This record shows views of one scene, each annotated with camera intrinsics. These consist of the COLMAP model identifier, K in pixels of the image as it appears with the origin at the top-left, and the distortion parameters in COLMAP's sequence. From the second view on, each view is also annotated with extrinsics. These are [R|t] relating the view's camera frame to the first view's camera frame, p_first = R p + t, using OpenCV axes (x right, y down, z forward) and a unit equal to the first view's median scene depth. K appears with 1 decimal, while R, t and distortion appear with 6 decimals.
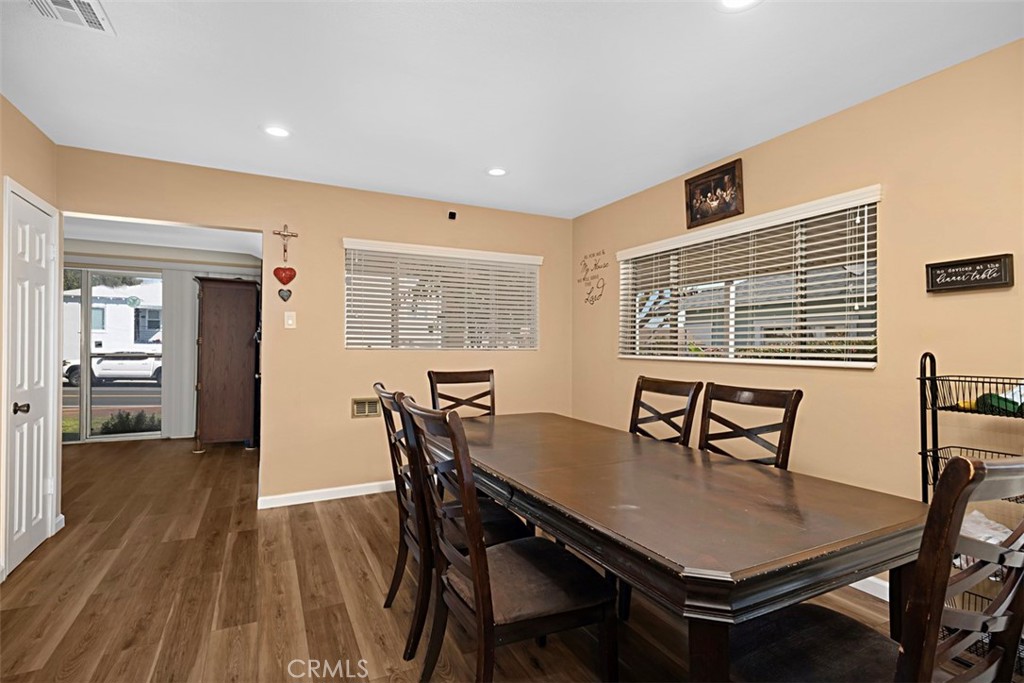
lens RADIAL K [[511.5, 0, 512.0], [0, 511.5, 341.5], [0, 0, 1]] dist [0.027955, -0.000195]
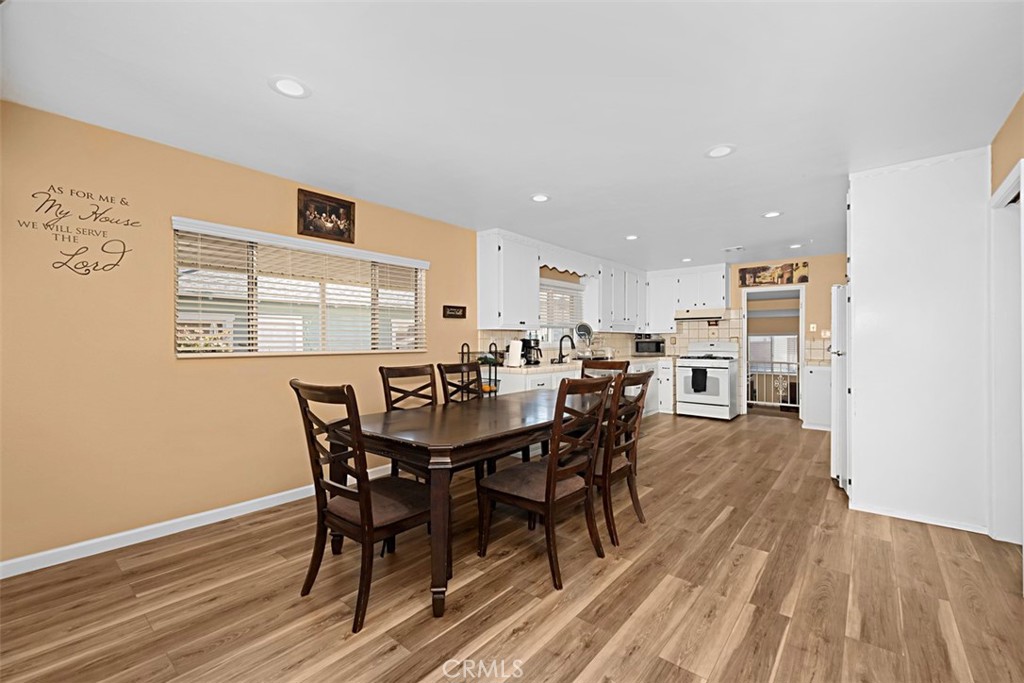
lens RADIAL K [[419.6, 0, 504.8], [0, 419.6, 345.6], [0, 0, 1]] dist [0.001866, 0.000213]
pose [[-0.388259, -0.010375, 0.921492, -0.667490], [-0.002298, 0.999944, 0.010290, 0.006918], [-0.921548, 0.001877, -0.388261, 0.974487]]
